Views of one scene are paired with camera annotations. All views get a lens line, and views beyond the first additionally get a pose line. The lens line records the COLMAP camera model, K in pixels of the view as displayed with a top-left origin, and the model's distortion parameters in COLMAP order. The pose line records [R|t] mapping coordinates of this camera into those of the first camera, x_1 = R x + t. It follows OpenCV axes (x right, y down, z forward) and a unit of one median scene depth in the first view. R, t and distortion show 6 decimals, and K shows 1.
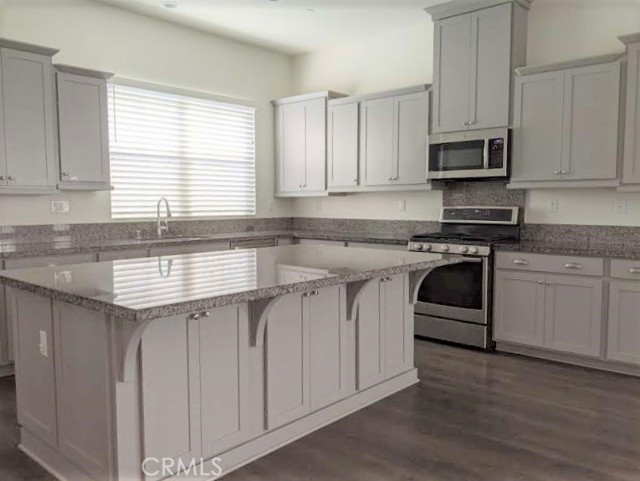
lens RADIAL K [[546.9, 0, 320.0], [0, 546.9, 240.5], [0, 0, 1]] dist [-0.000655, -0.016021]
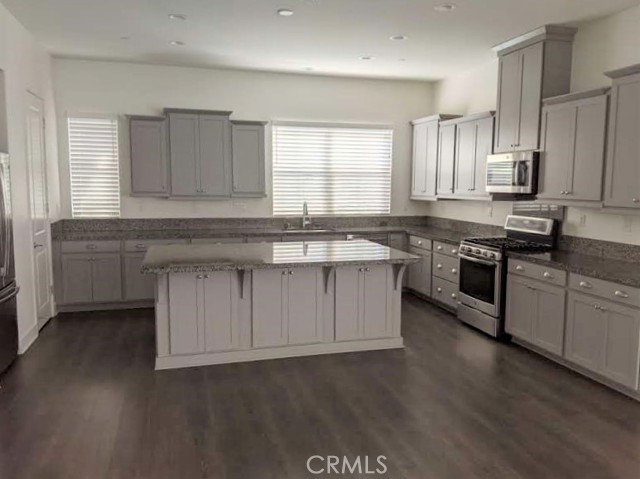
lens RADIAL K [[546.9, 0, 320.0], [0, 546.9, 239.5], [0, 0, 1]] dist [-0.000655, -0.016021]
pose [[0.837736, 0.065480, -0.542136, 0.539779], [-0.046177, 0.997723, 0.049151, -0.051017], [0.544120, -0.016141, 0.838852, -0.192642]]
